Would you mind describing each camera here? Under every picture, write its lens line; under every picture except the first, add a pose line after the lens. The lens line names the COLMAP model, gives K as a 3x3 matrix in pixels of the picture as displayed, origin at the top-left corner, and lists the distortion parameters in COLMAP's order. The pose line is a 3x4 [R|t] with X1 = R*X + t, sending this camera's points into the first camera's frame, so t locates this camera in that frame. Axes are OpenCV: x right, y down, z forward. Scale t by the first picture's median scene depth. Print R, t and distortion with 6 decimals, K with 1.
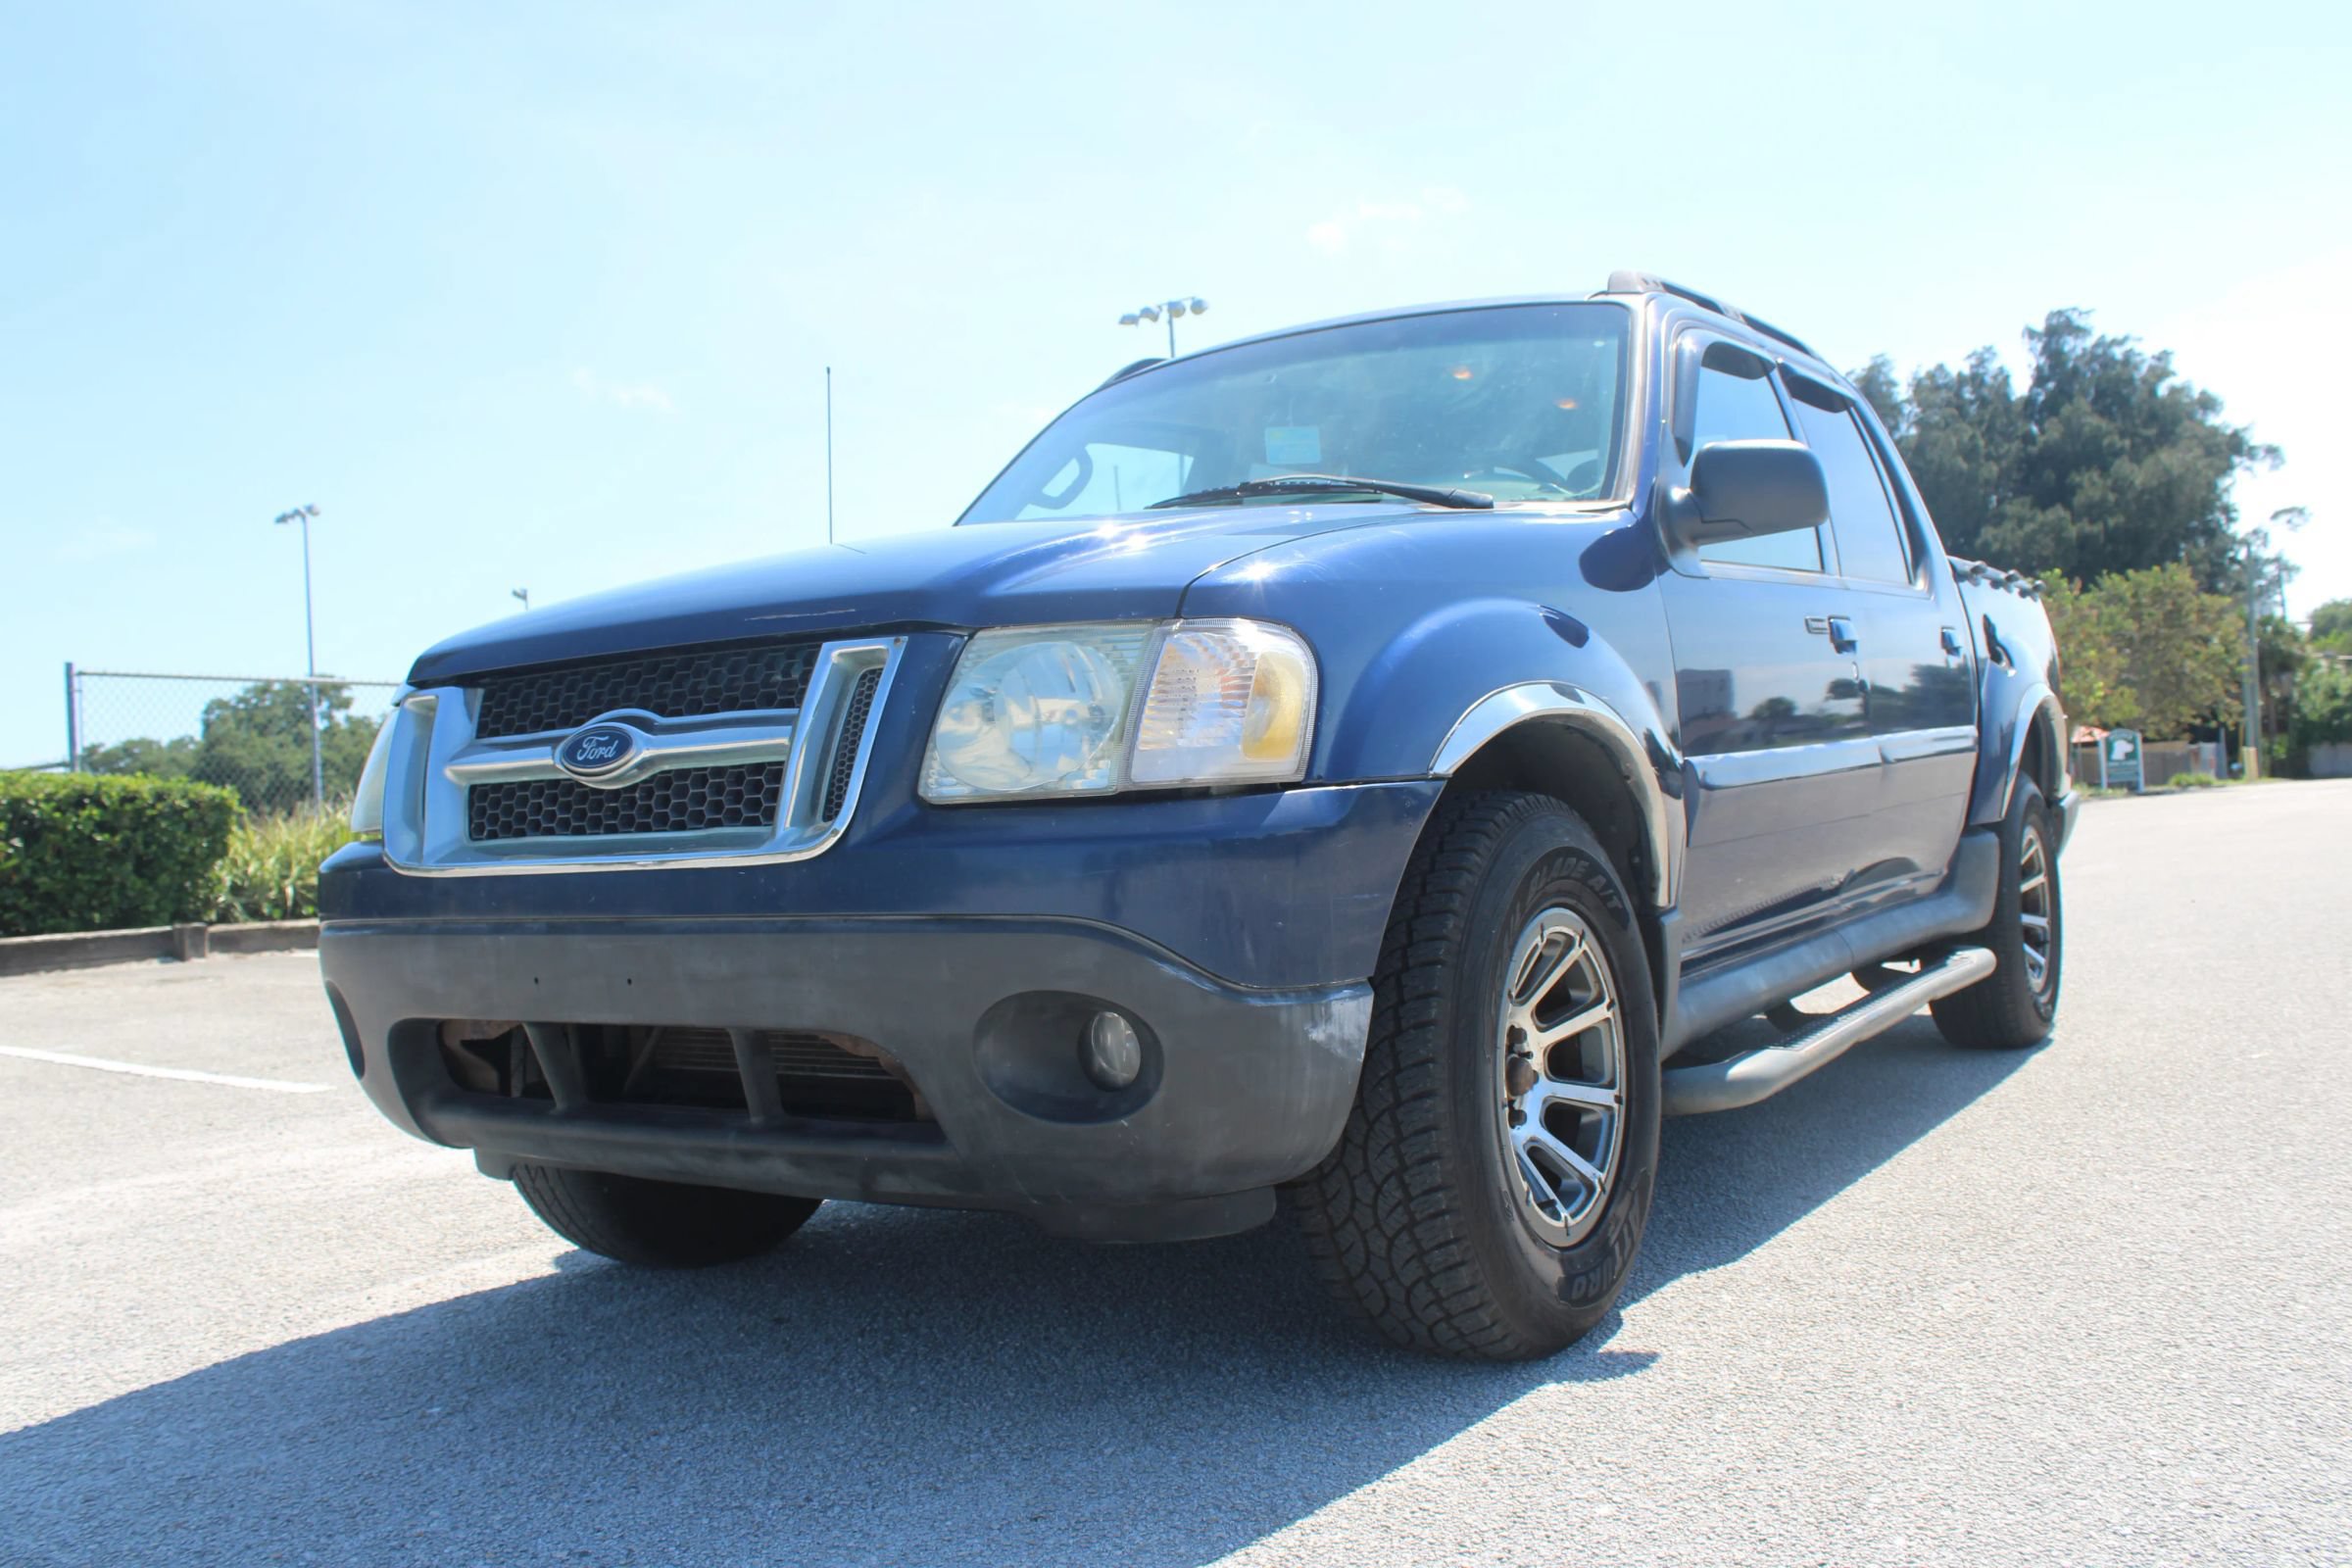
lens RADIAL K [[2057.5, 0, 1166.2], [0, 2057.5, 782.3], [0, 0, 1]] dist [-0.152650, 0.140696]
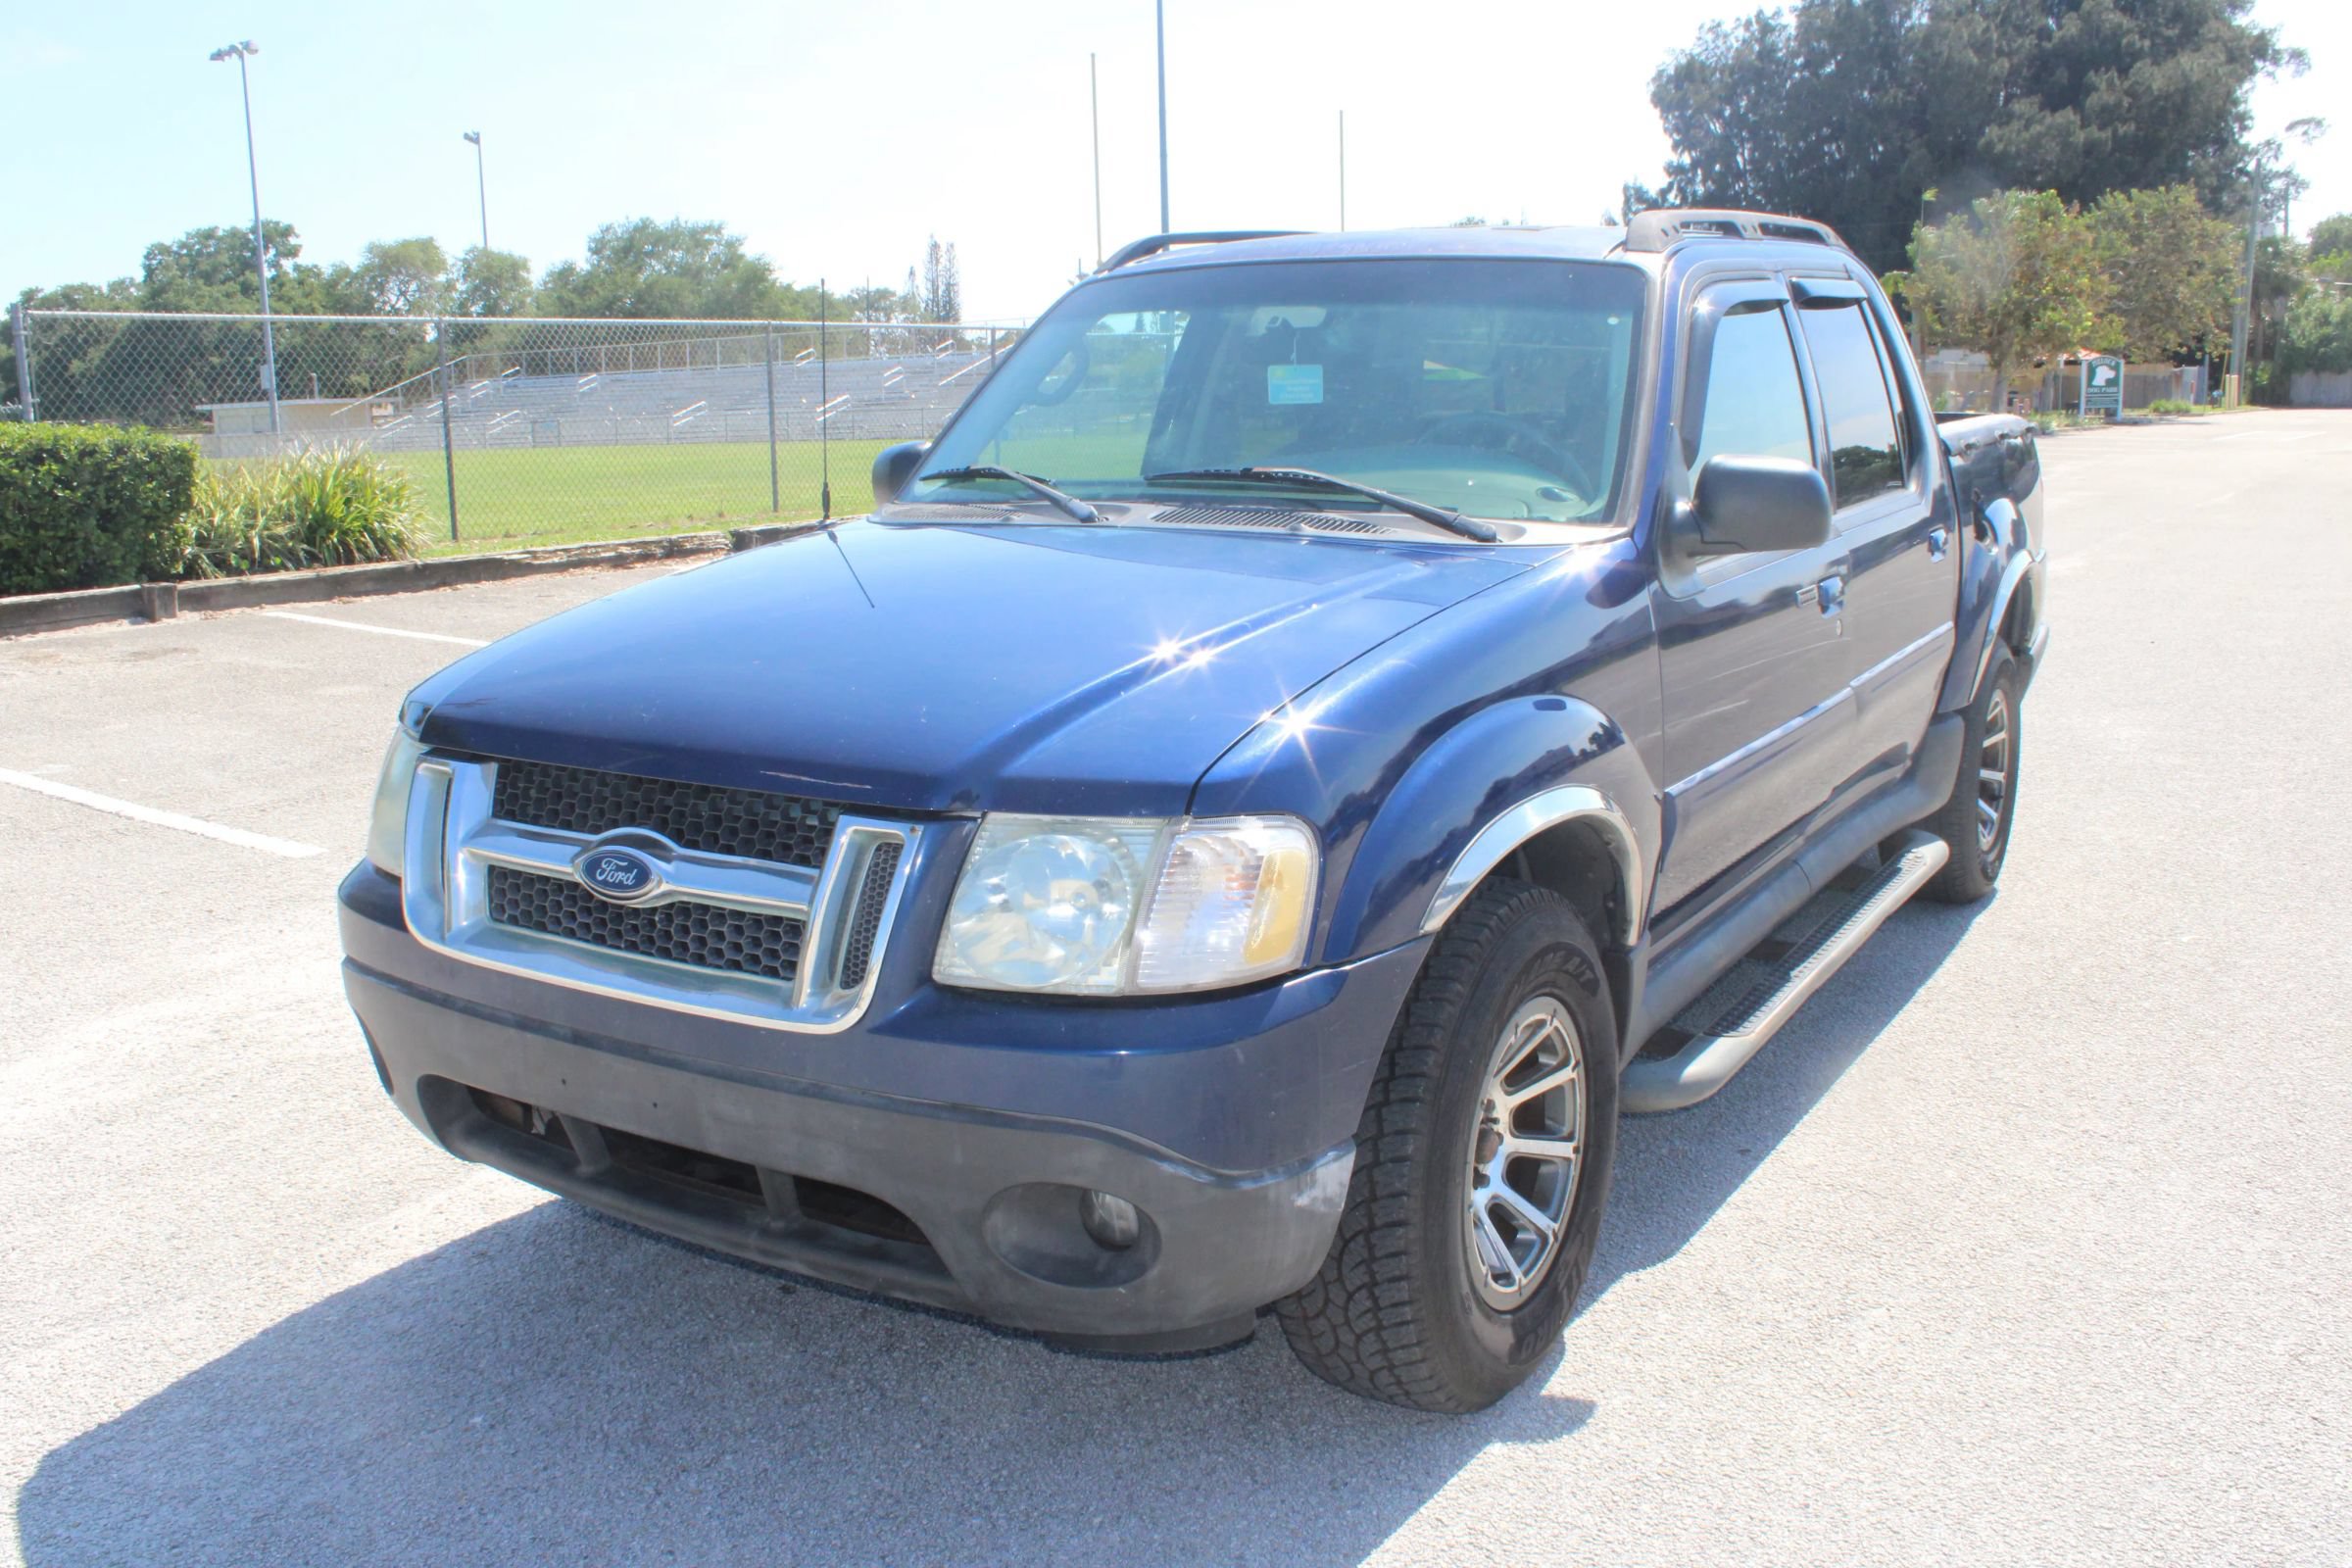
lens RADIAL K [[2057.5, 0, 1165.1], [0, 2057.5, 784.2], [0, 0, 1]] dist [-0.152650, 0.140696]
pose [[0.999322, 0.030121, 0.021151, -0.021890], [-0.033892, 0.977179, 0.209696, -0.247259], [-0.014352, -0.210271, 0.977538, -0.001450]]
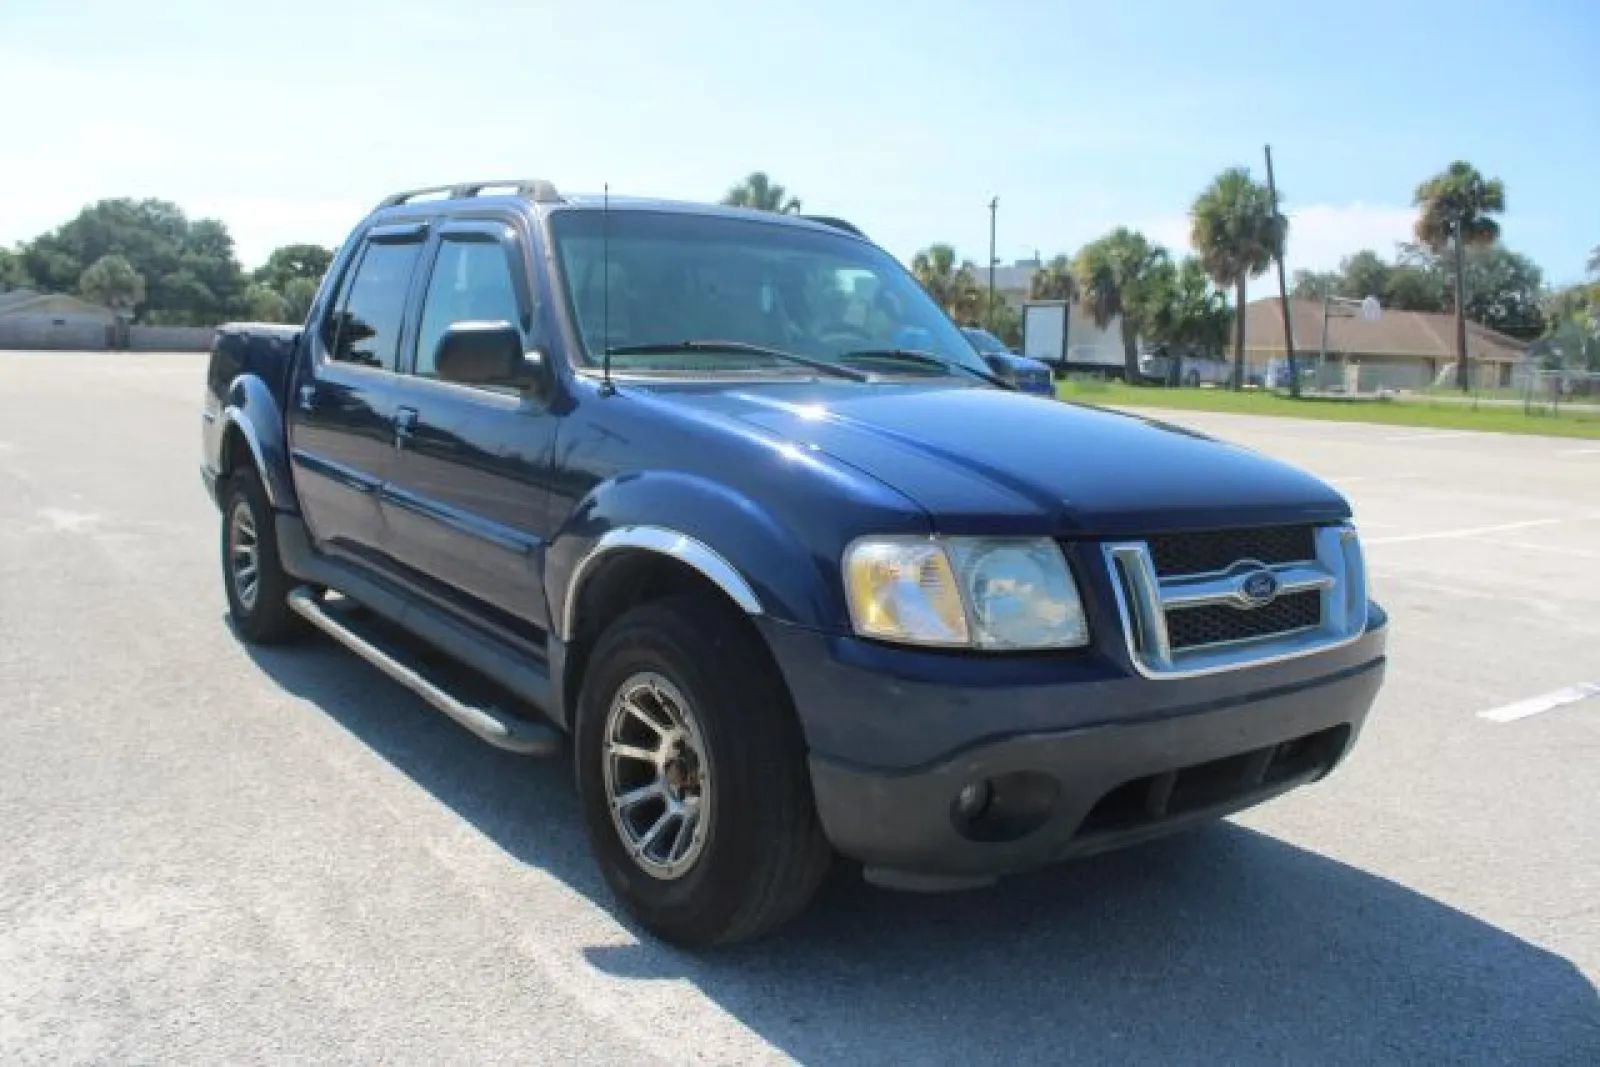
lens RADIAL K [[1305.1, 0, 784.0], [0, 1305.1, 557.8], [0, 0, 1]] dist [-0.162131, 0.138816]
pose [[0.326999, -0.077507, 0.941841, -1.194882], [-0.076856, 0.991148, 0.108249, -0.105645], [-0.941894, -0.107784, 0.318148, 0.897162]]
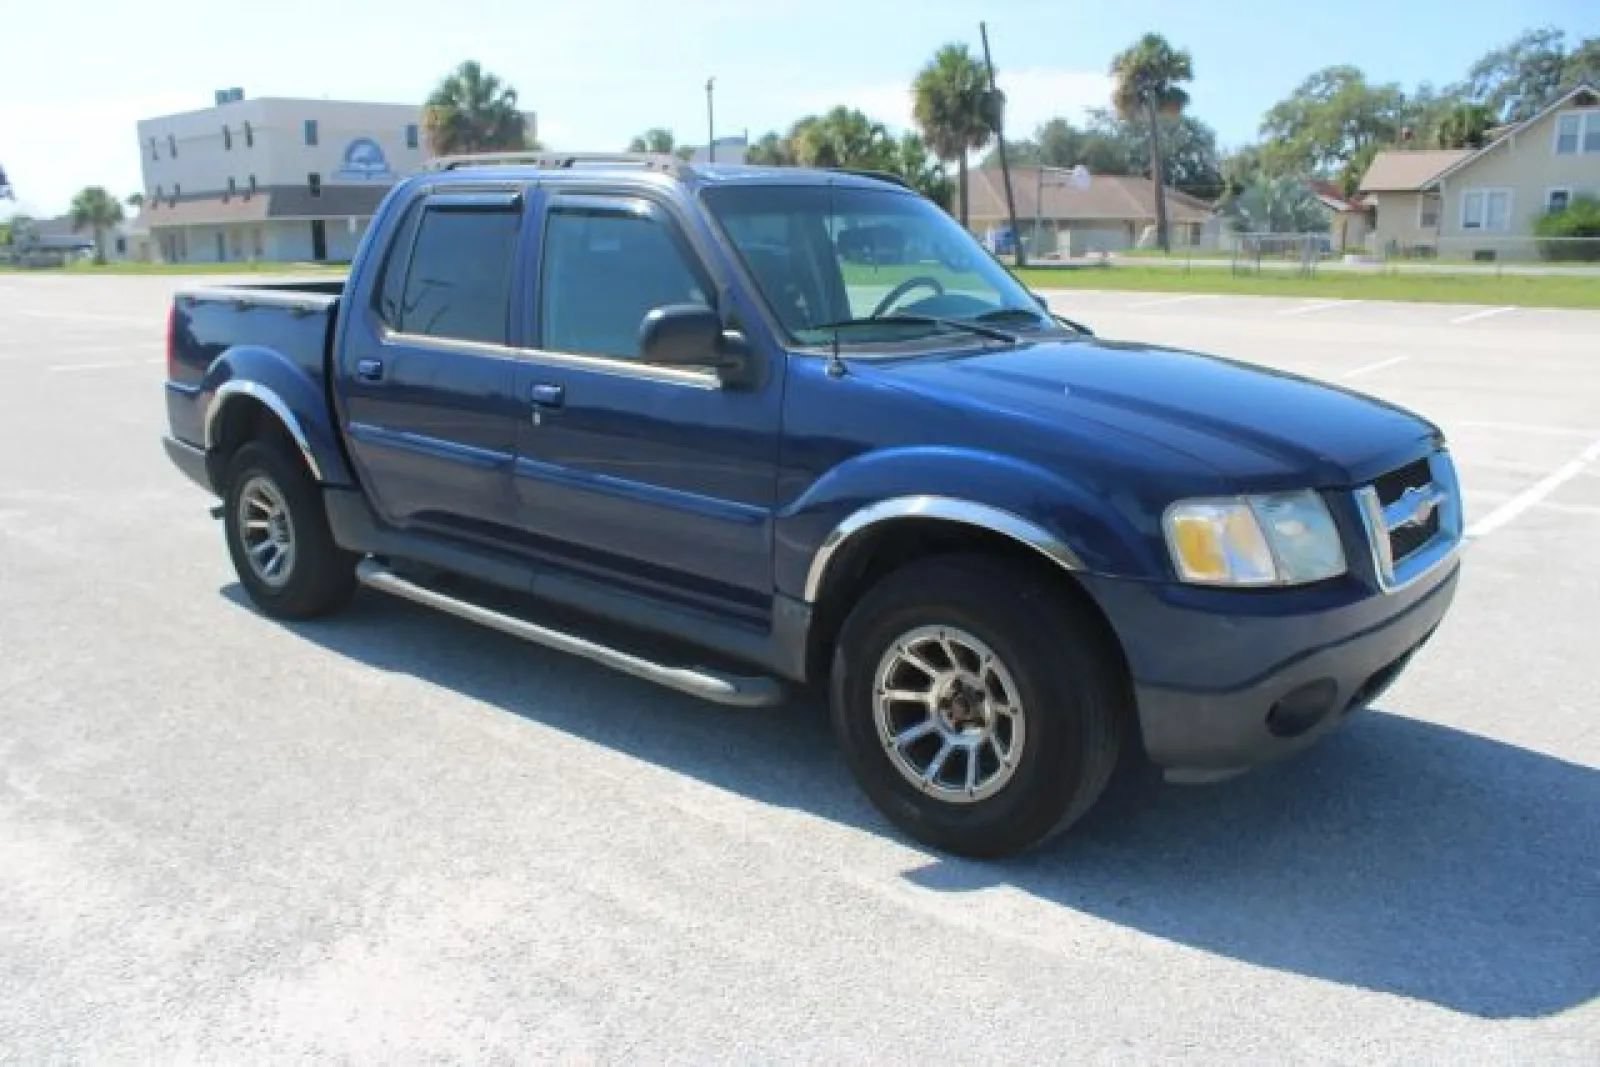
lens RADIAL K [[1305.1, 0, 787.0], [0, 1305.1, 550.1], [0, 0, 1]] dist [-0.162131, 0.138816]
pose [[0.110540, -0.175082, 0.978329, -1.397318], [-0.024231, 0.983594, 0.178762, -0.164041], [-0.993576, -0.043466, 0.104484, 1.304725]]
